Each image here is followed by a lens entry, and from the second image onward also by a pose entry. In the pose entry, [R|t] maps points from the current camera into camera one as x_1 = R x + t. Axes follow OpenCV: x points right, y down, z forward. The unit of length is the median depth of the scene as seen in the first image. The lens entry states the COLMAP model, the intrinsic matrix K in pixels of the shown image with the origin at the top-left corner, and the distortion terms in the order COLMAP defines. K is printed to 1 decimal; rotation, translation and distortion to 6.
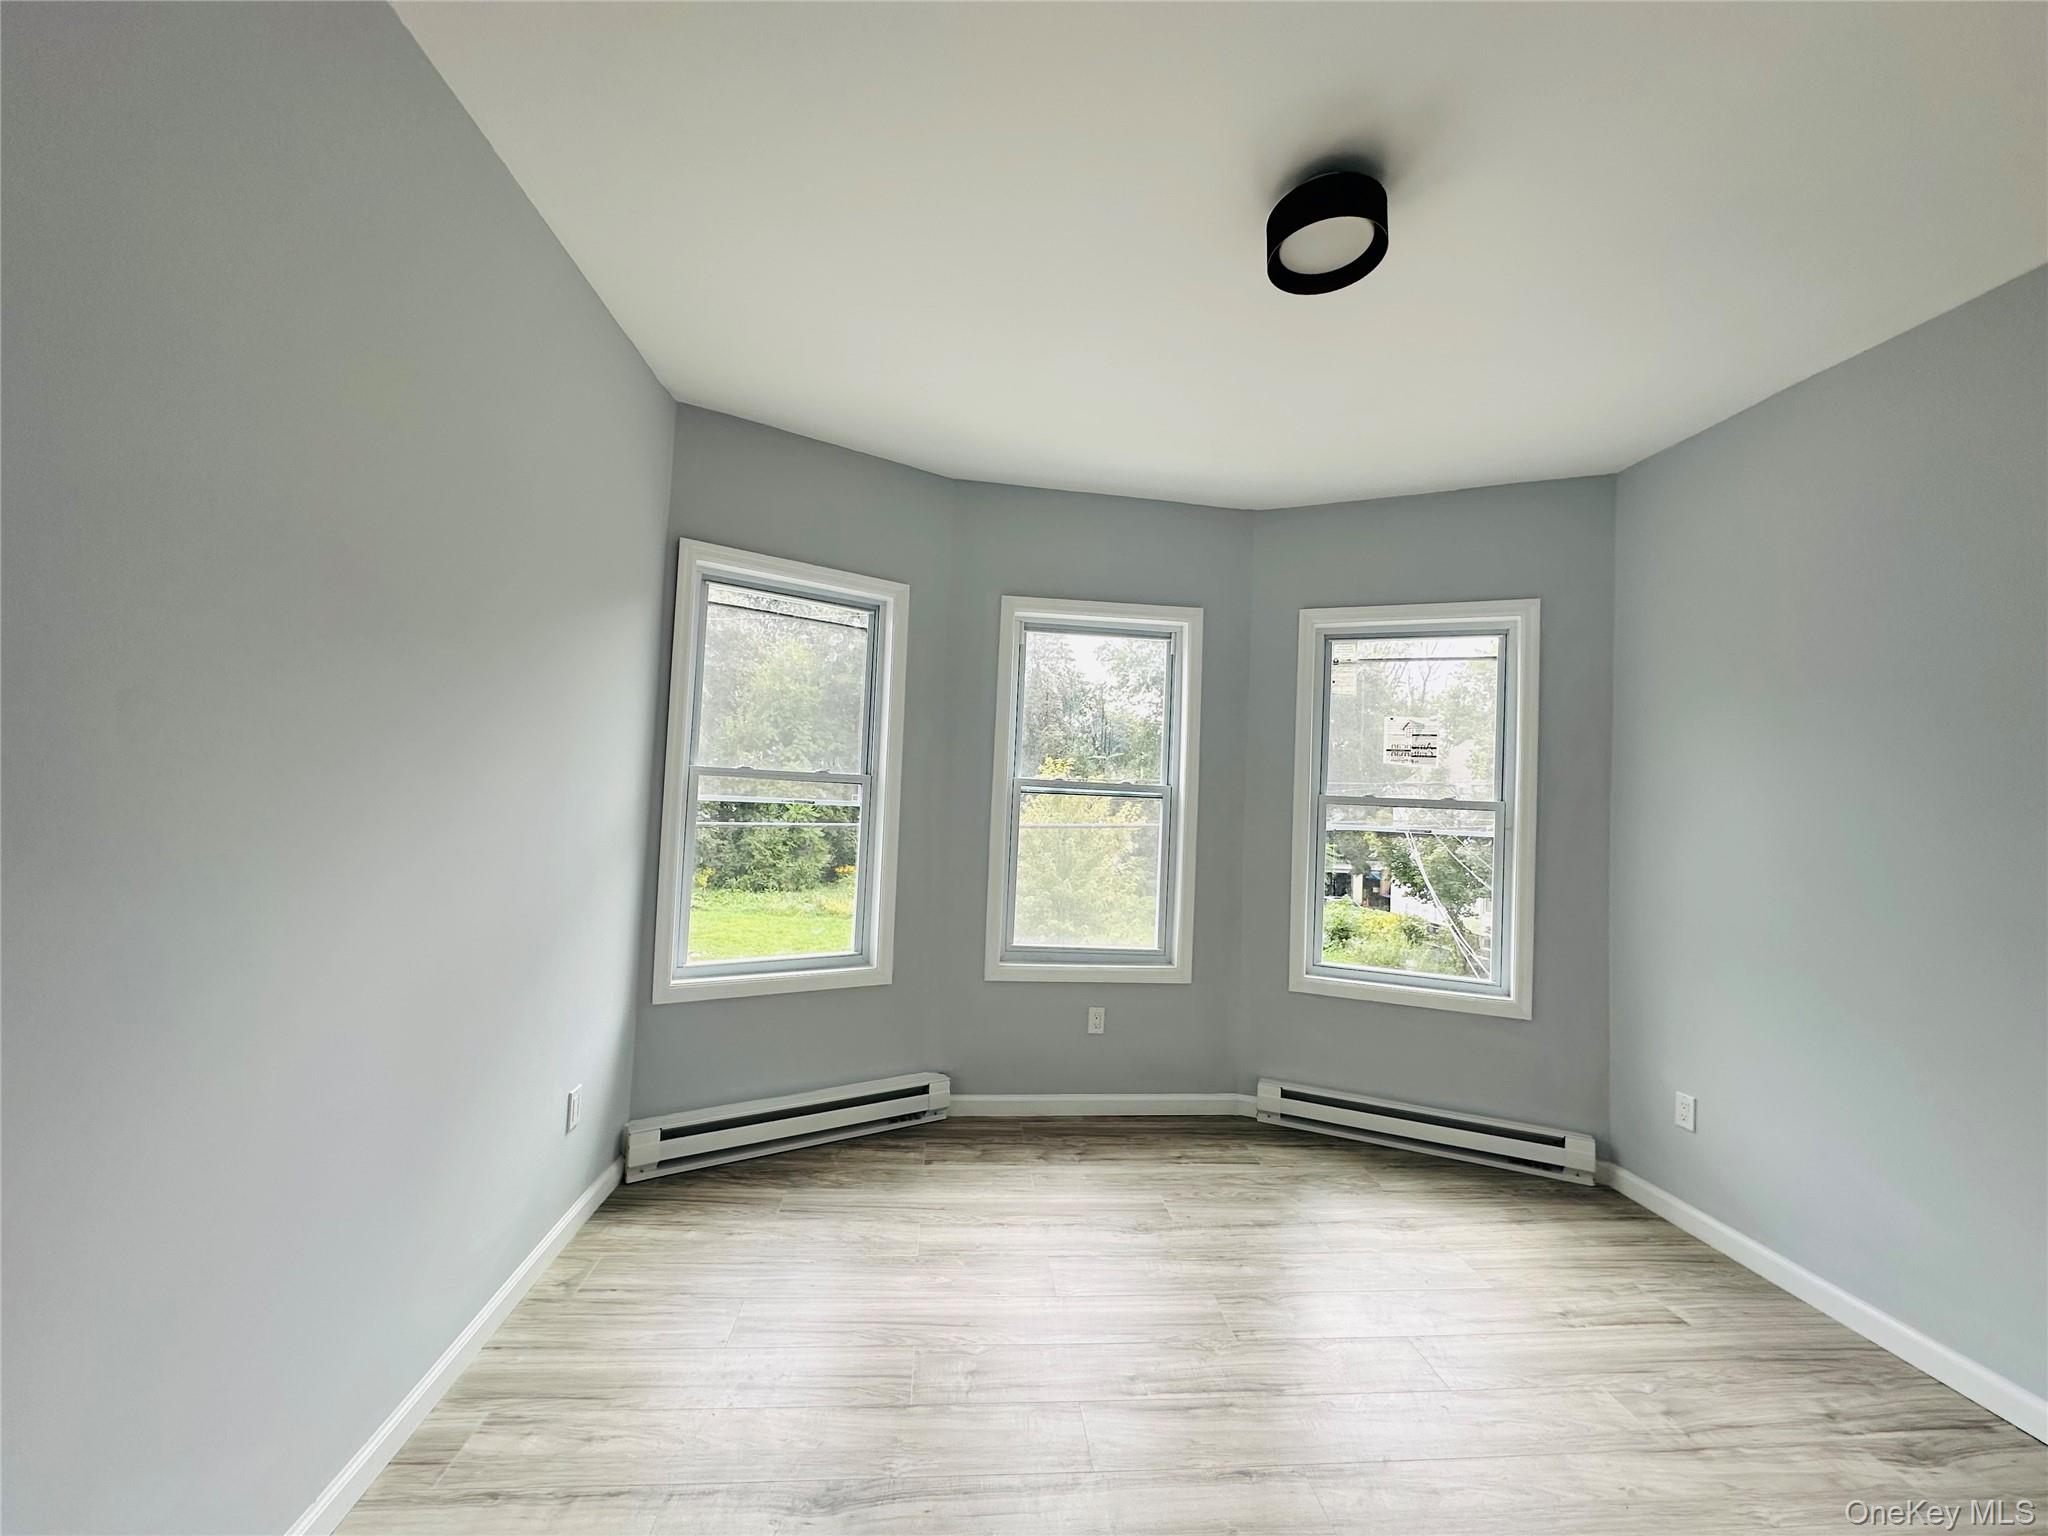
lens RADIAL K [[814.6, 0, 1022.4], [0, 814.6, 767.2], [0, 0, 1]] dist [-0.001696, 0.000607]
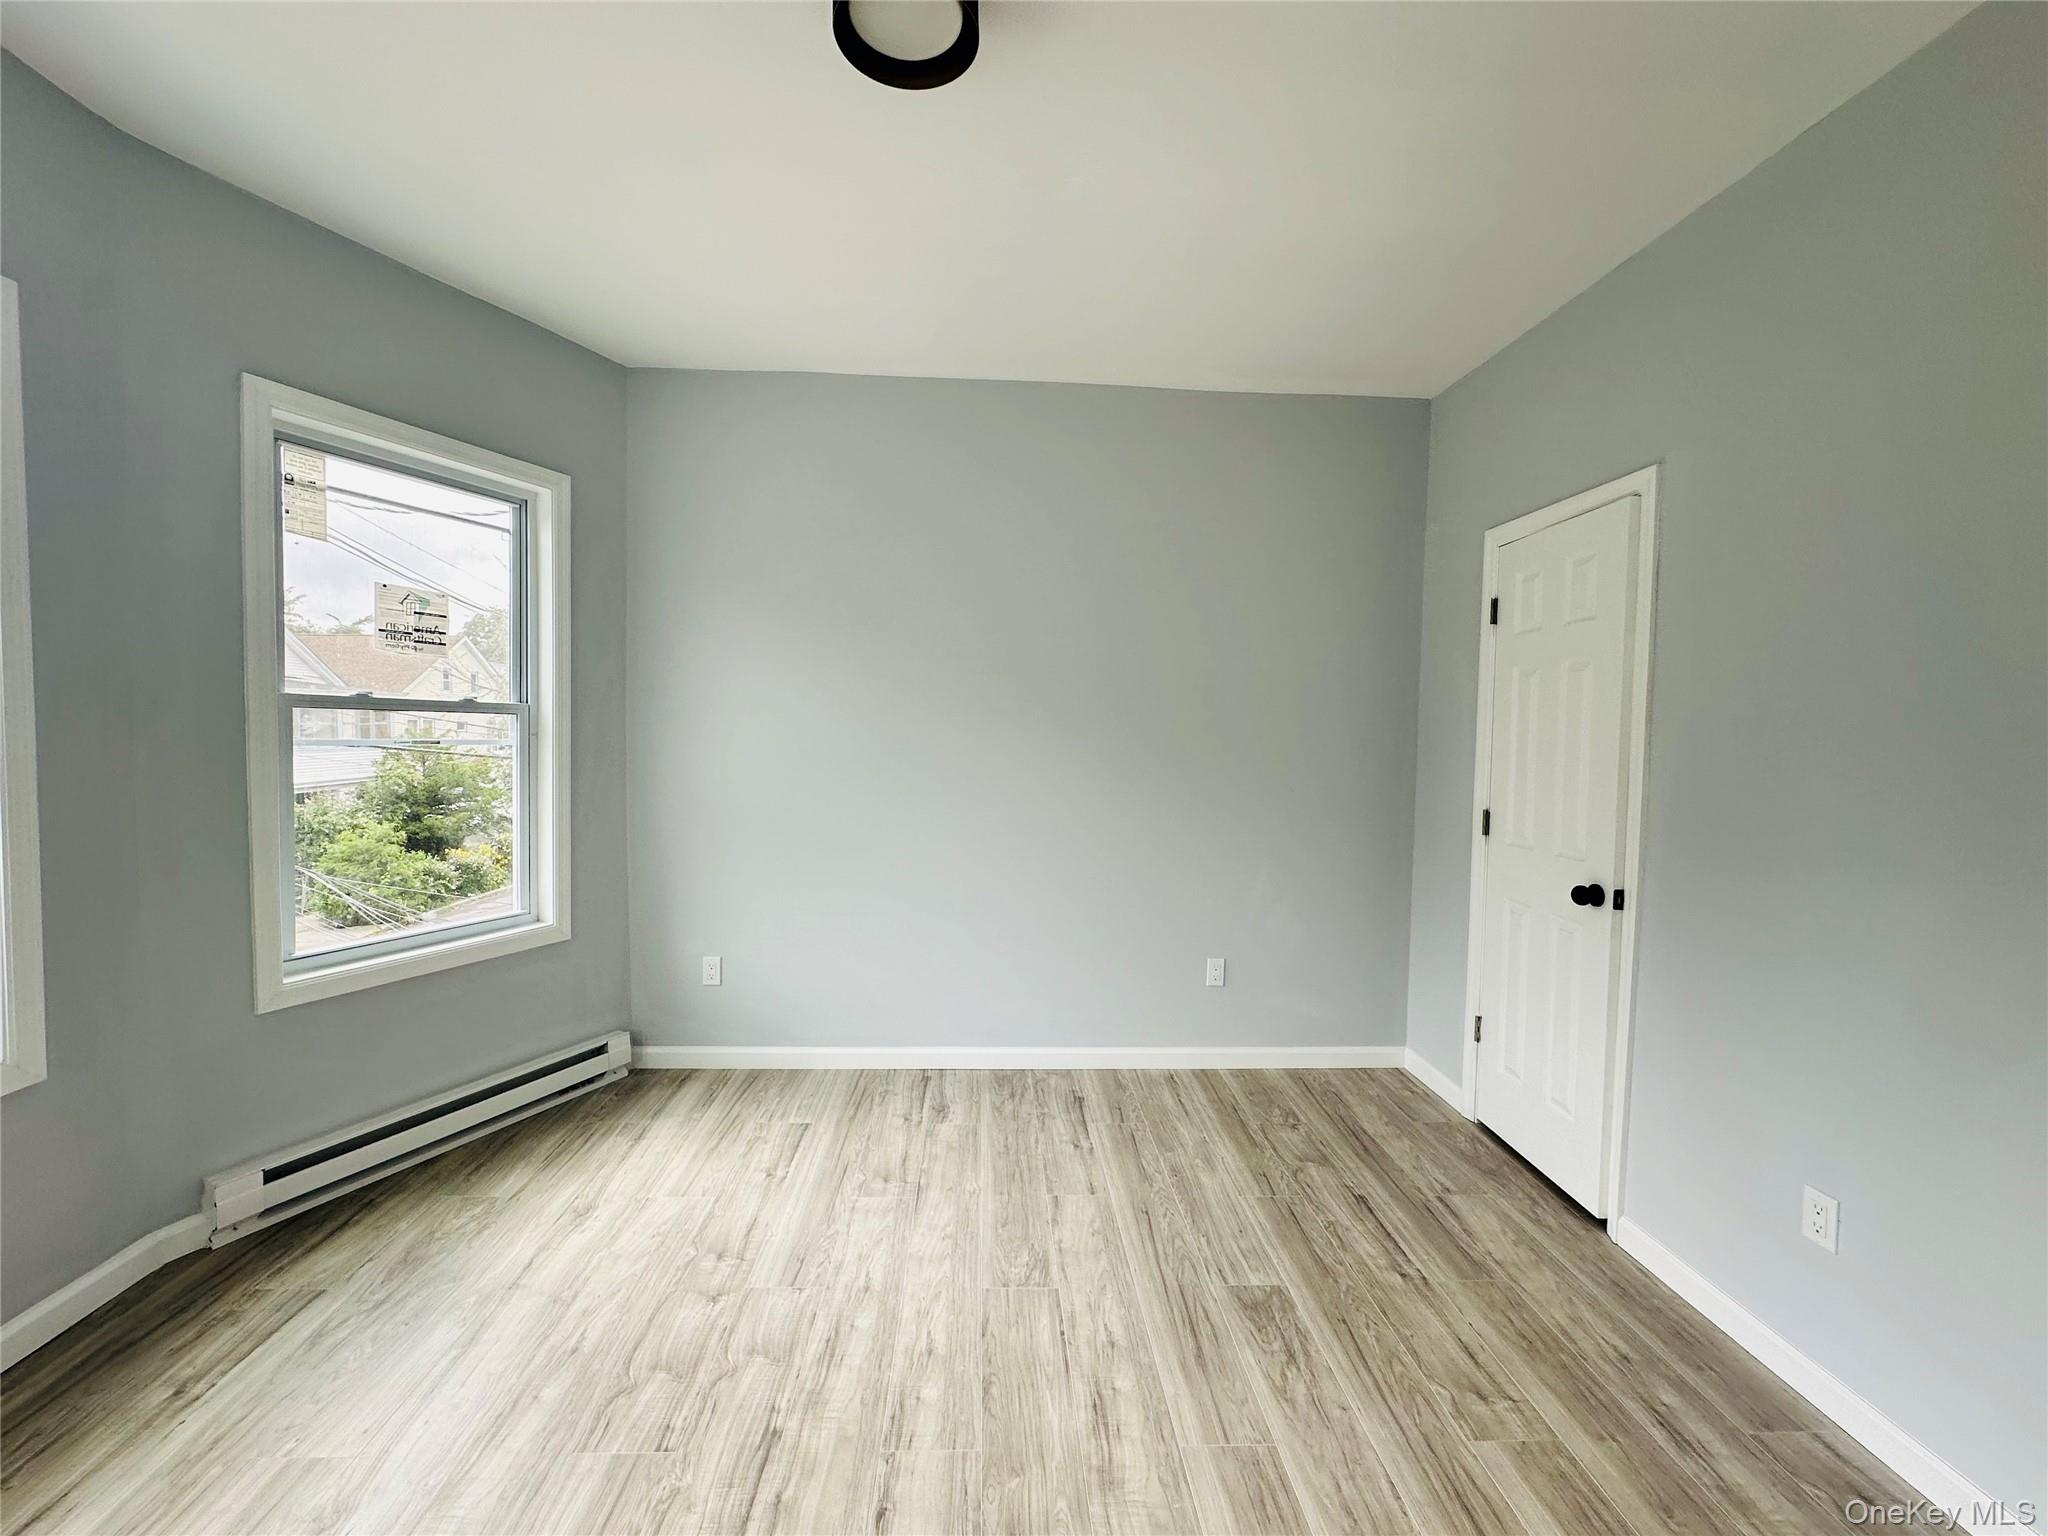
lens RADIAL K [[814.6, 0, 1022.4], [0, 814.6, 767.2], [0, 0, 1]] dist [-0.001696, 0.000607]
pose [[0.046736, -0.082061, 0.995531, -0.278963], [-0.055620, 0.994860, 0.084617, 0.007953], [-0.997358, -0.059326, 0.041931, 0.483488]]
